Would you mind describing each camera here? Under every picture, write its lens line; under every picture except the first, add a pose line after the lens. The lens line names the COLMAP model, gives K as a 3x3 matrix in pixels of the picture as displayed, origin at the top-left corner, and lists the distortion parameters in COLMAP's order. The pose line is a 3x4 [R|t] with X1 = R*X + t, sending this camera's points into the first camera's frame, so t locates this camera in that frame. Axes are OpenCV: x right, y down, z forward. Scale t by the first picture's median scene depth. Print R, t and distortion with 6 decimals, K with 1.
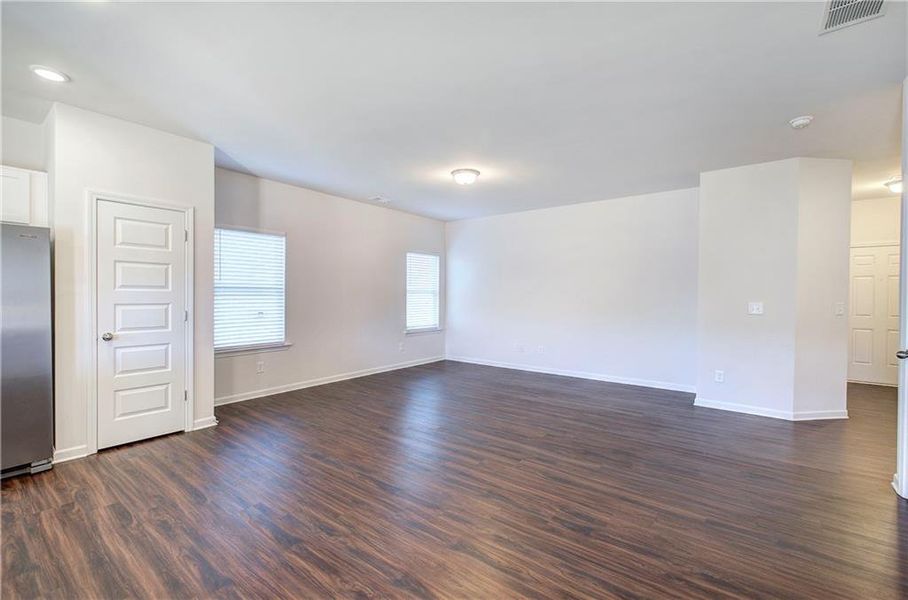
lens RADIAL K [[407.2, 0, 457.0], [0, 407.2, 302.7], [0, 0, 1]] dist [0.001980, 0.000120]
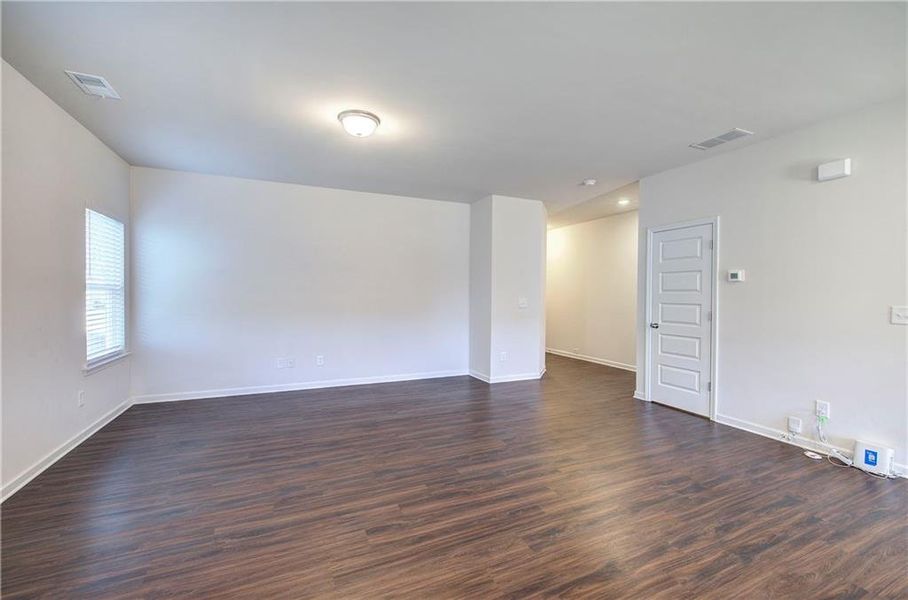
lens RADIAL K [[391.7, 0, 458.0], [0, 391.7, 293.8], [0, 0, 1]] dist [0.002123, -0.000251]
pose [[0.435771, 0.001059, 0.900057, -0.643354], [0.011478, 0.999911, -0.006734, -0.017222], [-0.899984, 0.013265, 0.435721, 0.676275]]
